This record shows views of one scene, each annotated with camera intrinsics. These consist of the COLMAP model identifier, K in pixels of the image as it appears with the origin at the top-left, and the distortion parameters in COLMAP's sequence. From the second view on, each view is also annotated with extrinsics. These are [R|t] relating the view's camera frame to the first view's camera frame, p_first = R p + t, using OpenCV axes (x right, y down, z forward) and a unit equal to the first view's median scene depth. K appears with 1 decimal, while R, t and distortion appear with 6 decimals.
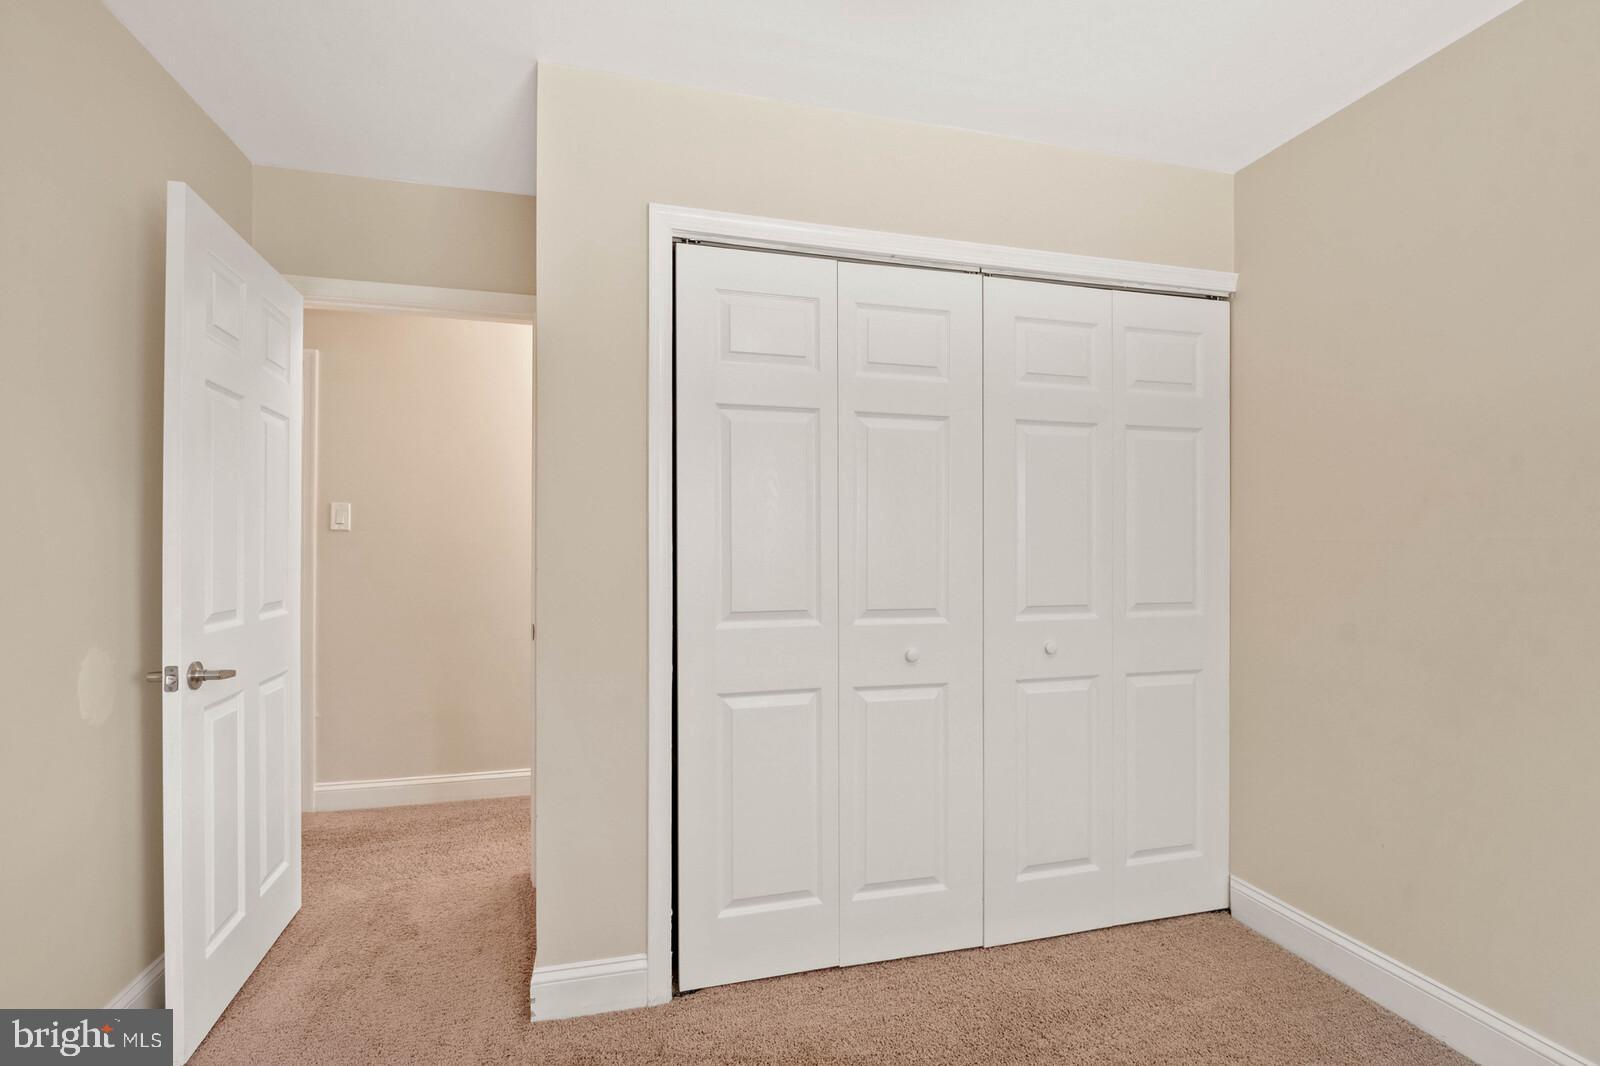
lens RADIAL K [[722.4, 0, 791.0], [0, 722.4, 540.8], [0, 0, 1]] dist [-0.003472, -0.000817]
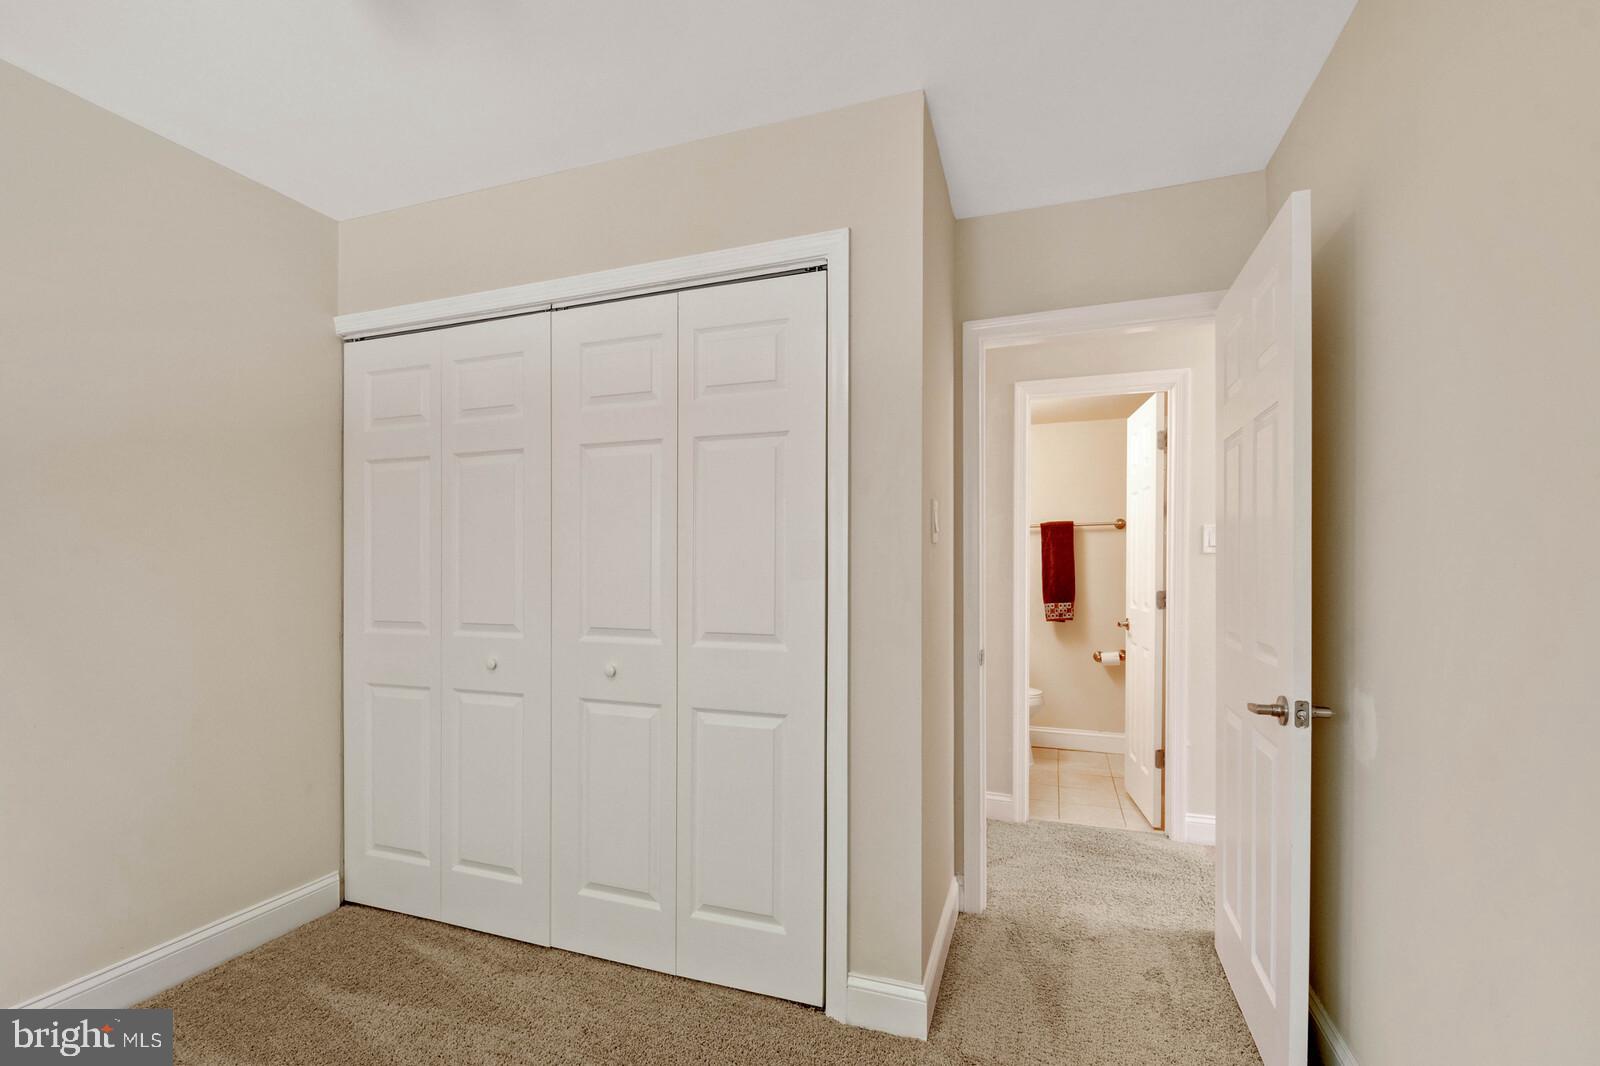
lens RADIAL K [[722.4, 0, 712.8], [0, 722.4, 564.4], [0, 0, 1]] dist [-0.003472, -0.000817]
pose [[0.812991, -0.005063, -0.582254, 1.012837], [0.004105, 0.999987, -0.002963, 0.005805], [0.582262, 0.000019, 0.813001, 0.264731]]
